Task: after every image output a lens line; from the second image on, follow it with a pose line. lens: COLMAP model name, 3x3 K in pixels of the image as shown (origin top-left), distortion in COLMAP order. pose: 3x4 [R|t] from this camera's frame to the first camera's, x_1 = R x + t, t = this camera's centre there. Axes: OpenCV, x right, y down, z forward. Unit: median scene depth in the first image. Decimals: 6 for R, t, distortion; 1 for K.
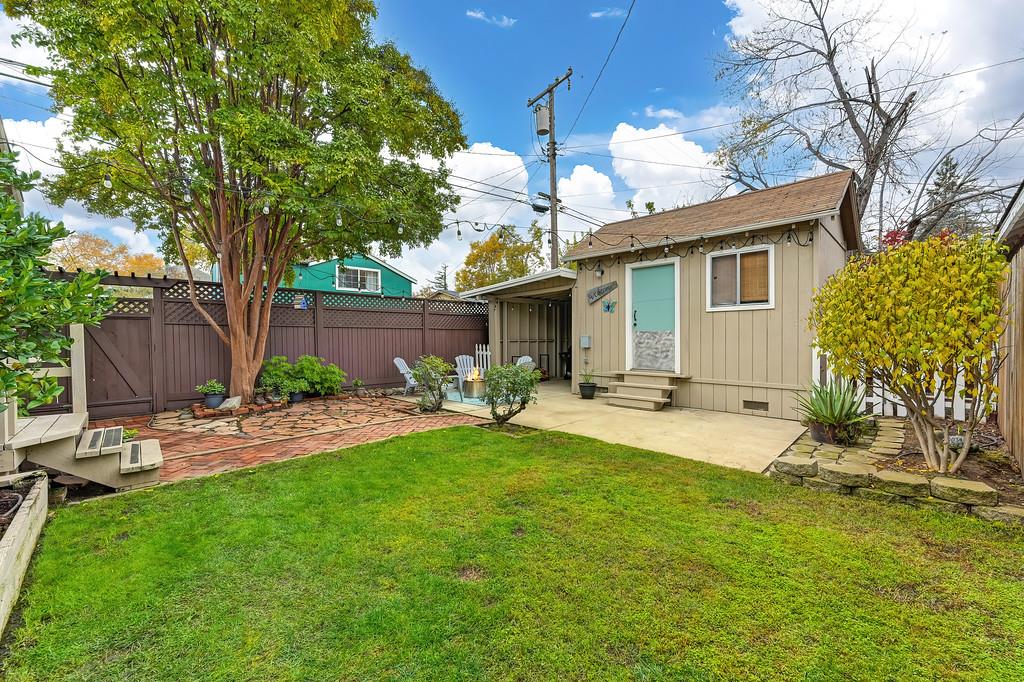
lens RADIAL K [[404.7, 0, 507.6], [0, 404.7, 341.2], [0, 0, 1]] dist [0.008051, -0.000741]
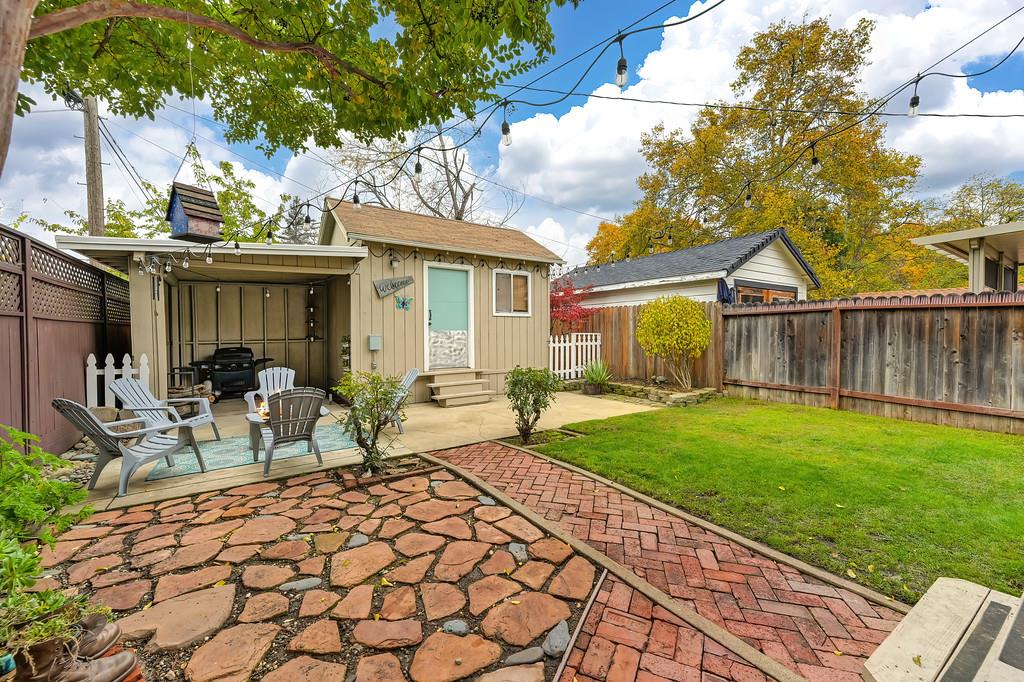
lens RADIAL K [[404.7, 0, 507.4], [0, 404.7, 343.0], [0, 0, 1]] dist [0.008051, -0.000741]
pose [[0.209298, -0.015960, 0.977722, -0.640940], [0.009813, 0.999851, 0.014220, -0.006170], [-0.977803, 0.006618, 0.209423, 0.630950]]
